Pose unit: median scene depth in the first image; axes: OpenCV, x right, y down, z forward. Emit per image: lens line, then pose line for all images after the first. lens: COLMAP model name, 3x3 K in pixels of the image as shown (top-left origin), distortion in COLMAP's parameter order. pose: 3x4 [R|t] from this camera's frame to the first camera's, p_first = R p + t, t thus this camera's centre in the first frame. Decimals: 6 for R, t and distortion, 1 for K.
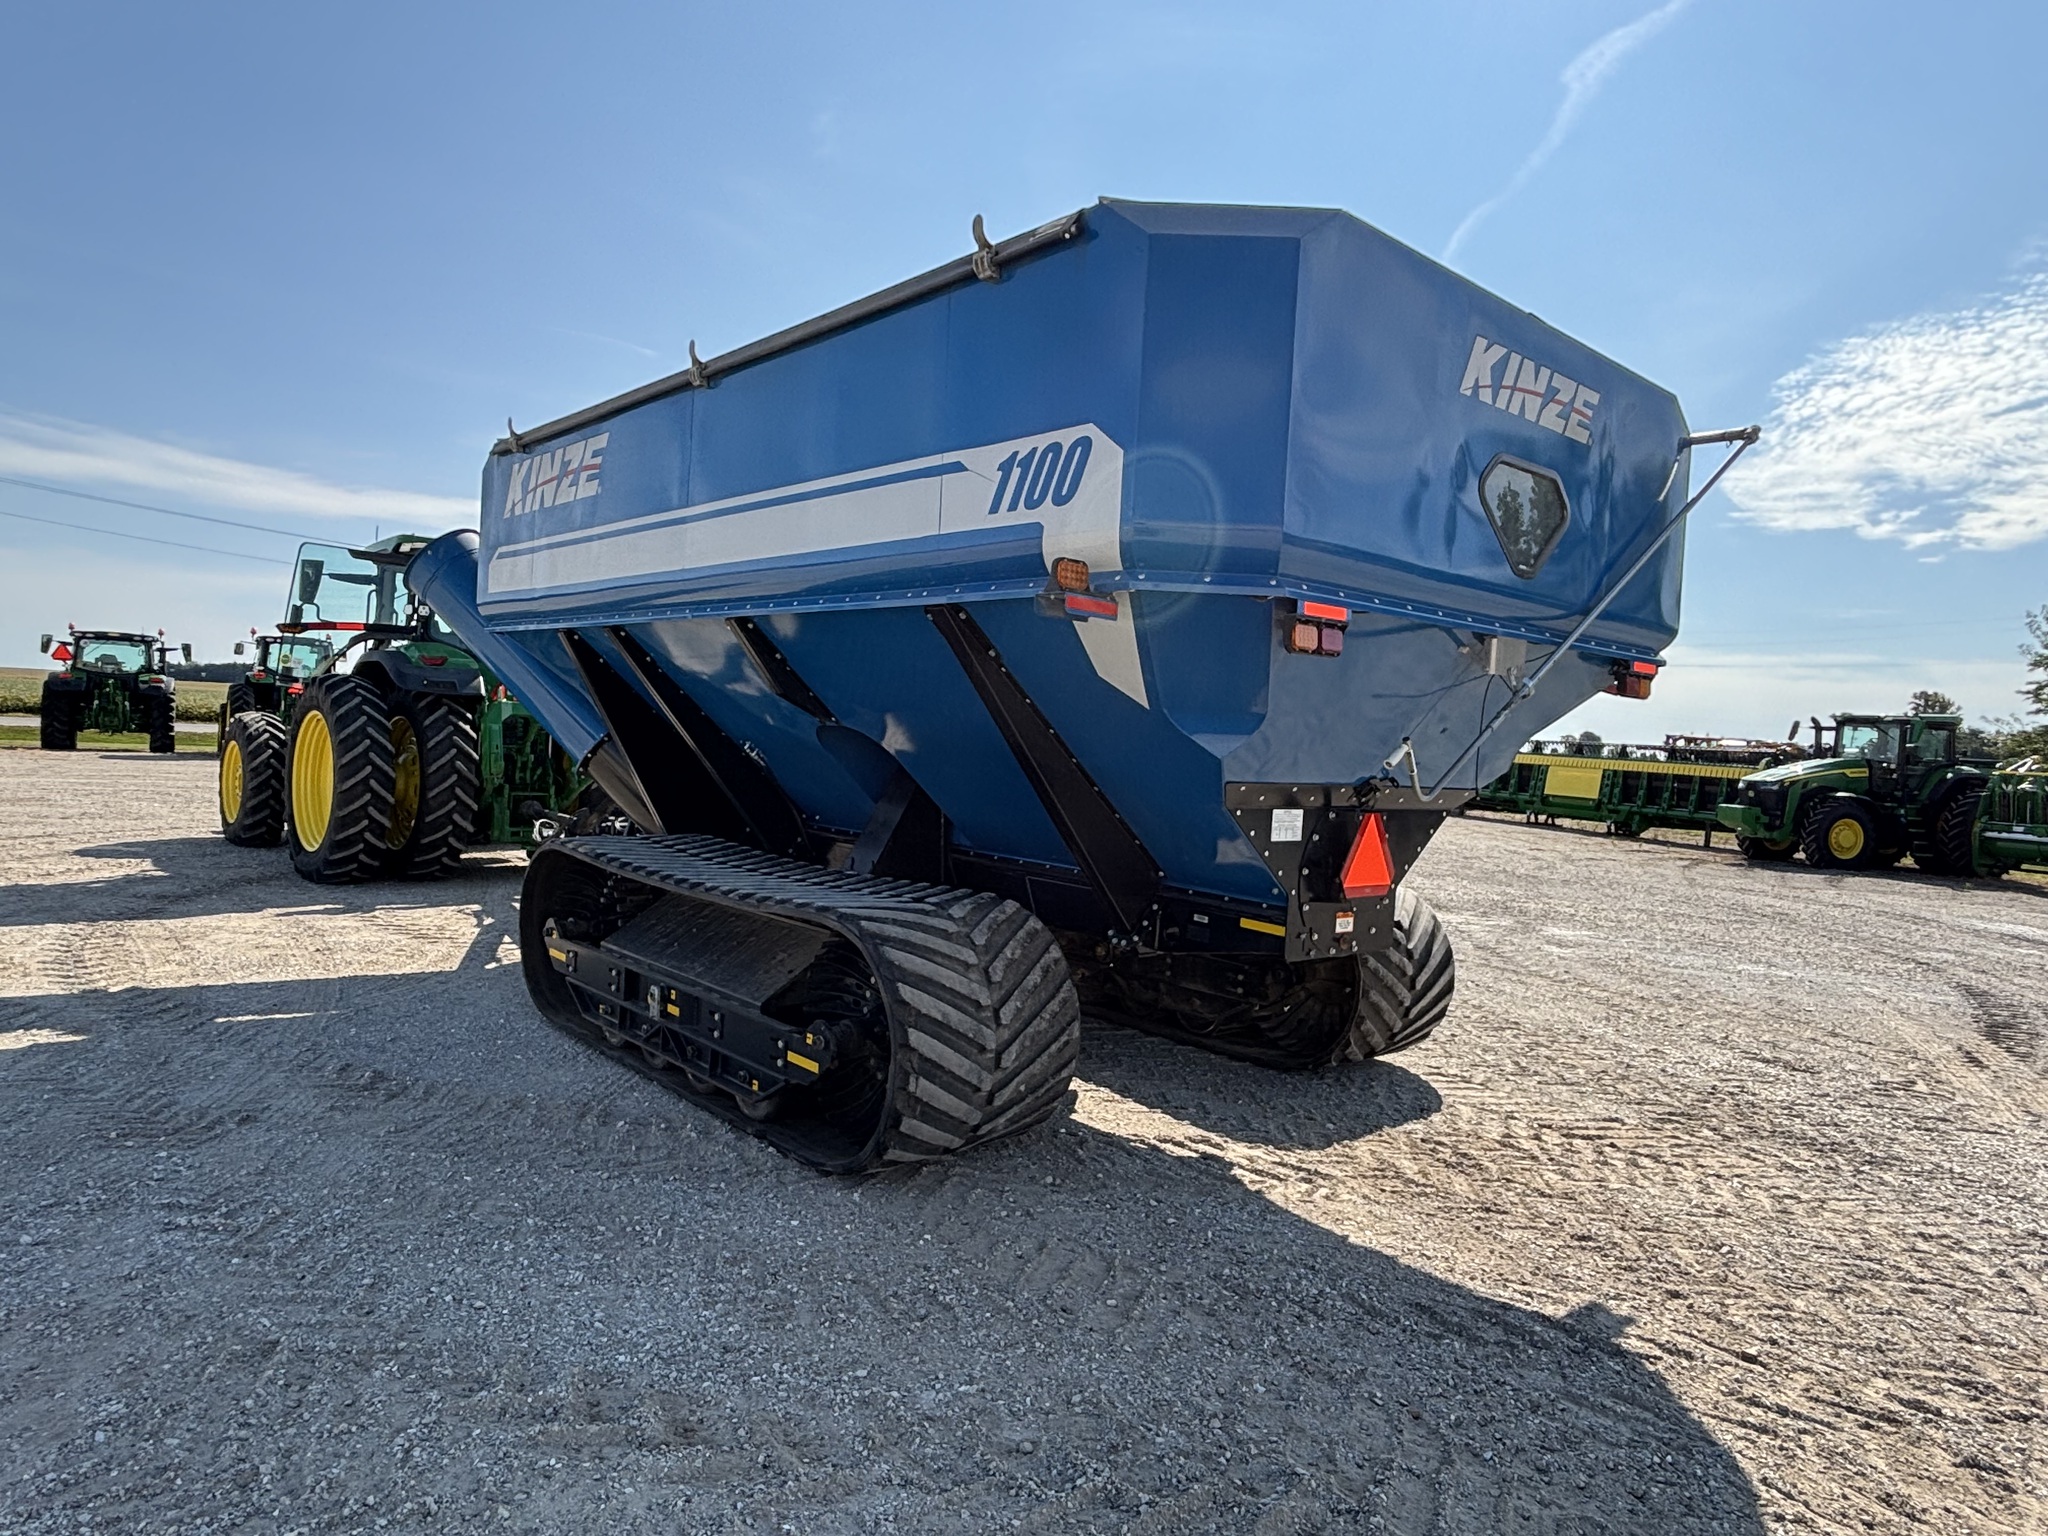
lens RADIAL K [[1670.0, 0, 1024.0], [0, 1670.0, 768.0], [0, 0, 1]] dist [0.029425, -0.004722]
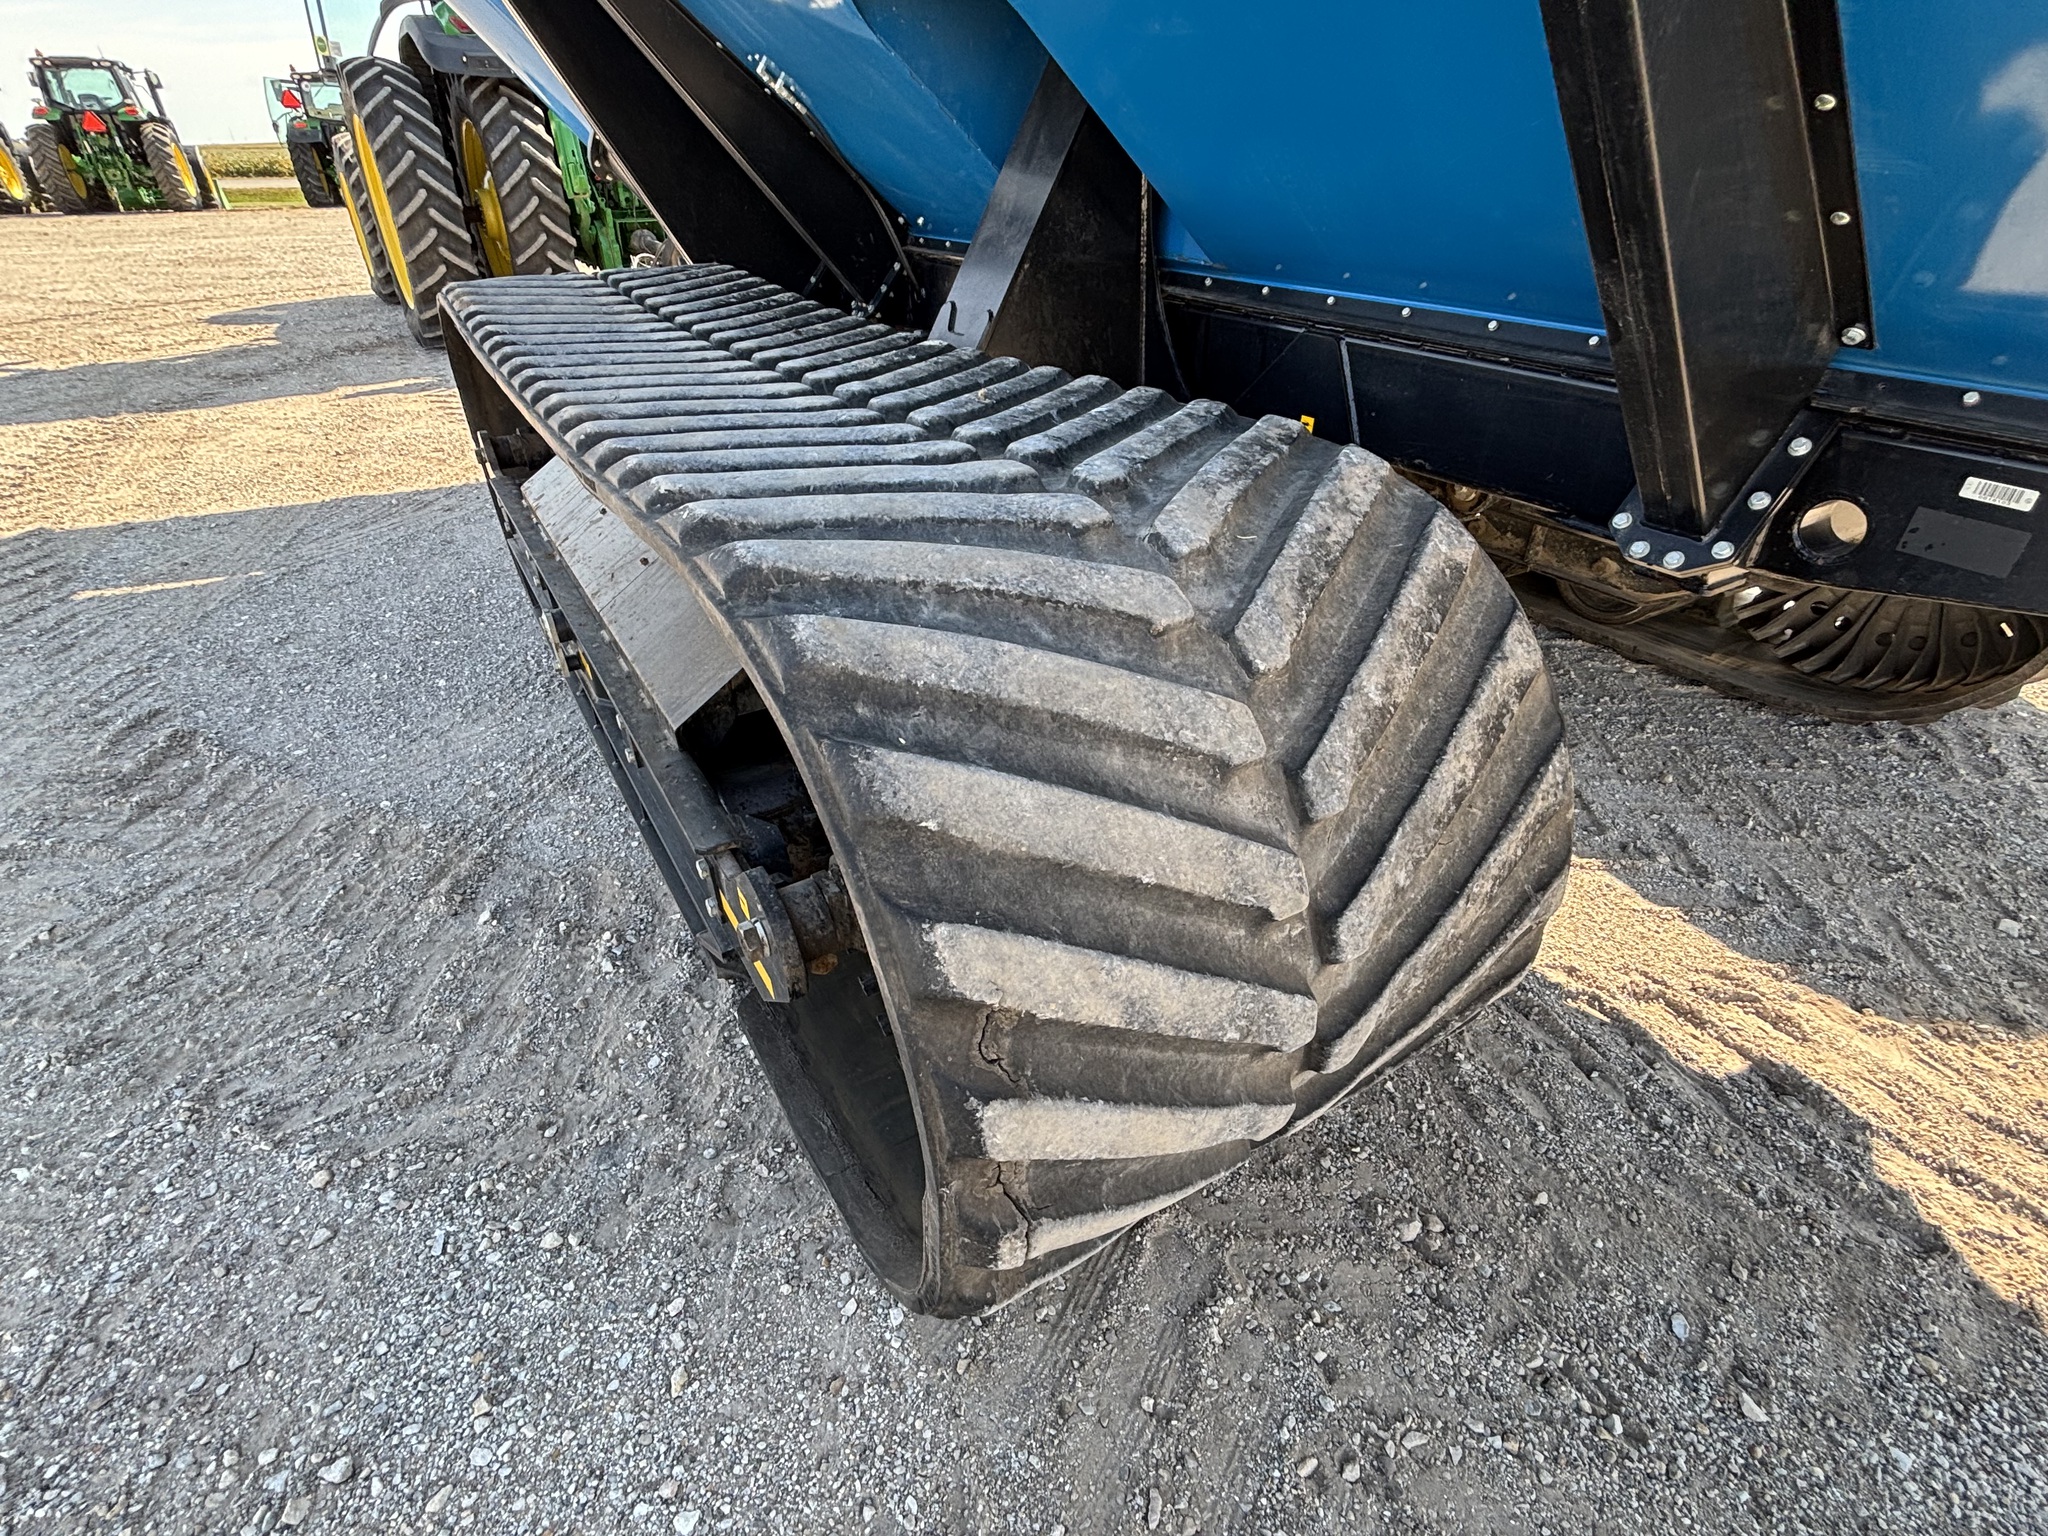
lens RADIAL K [[1657.1, 0, 939.9], [0, 1657.1, 1091.8], [0, 0, 1]] dist [-0.006027, 0.007553]
pose [[0.986211, 0.035640, -0.161610, -0.029206], [0.047149, 0.875557, 0.480809, 0.030712], [0.158635, -0.481799, 0.861803, 0.635887]]
